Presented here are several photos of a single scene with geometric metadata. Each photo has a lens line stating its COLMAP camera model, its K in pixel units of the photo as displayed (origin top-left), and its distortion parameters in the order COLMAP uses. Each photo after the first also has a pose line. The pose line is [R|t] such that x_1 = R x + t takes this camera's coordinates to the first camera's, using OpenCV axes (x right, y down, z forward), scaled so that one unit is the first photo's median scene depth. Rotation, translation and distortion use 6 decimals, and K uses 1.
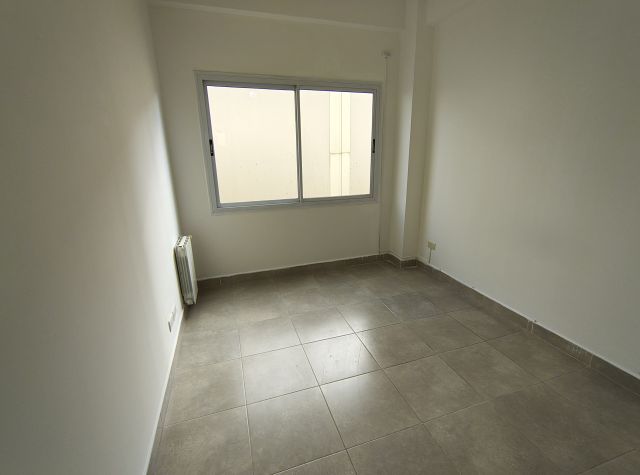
lens RADIAL K [[295.3, 0, 317.9], [0, 295.3, 238.3], [0, 0, 1]] dist [0.013496, 0.001958]
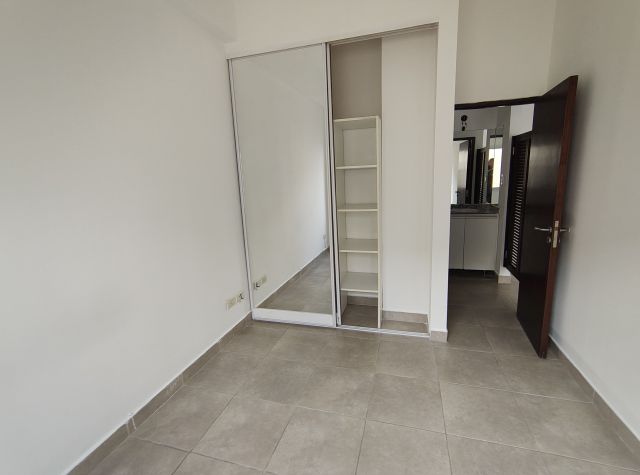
lens RADIAL K [[295.3, 0, 320.3], [0, 295.3, 236.5], [0, 0, 1]] dist [0.013496, 0.001958]
pose [[-0.829303, -0.057067, 0.555877, -0.071329], [0.211833, 0.888417, 0.407237, -0.398362], [-0.517090, 0.455476, -0.724678, 1.341045]]
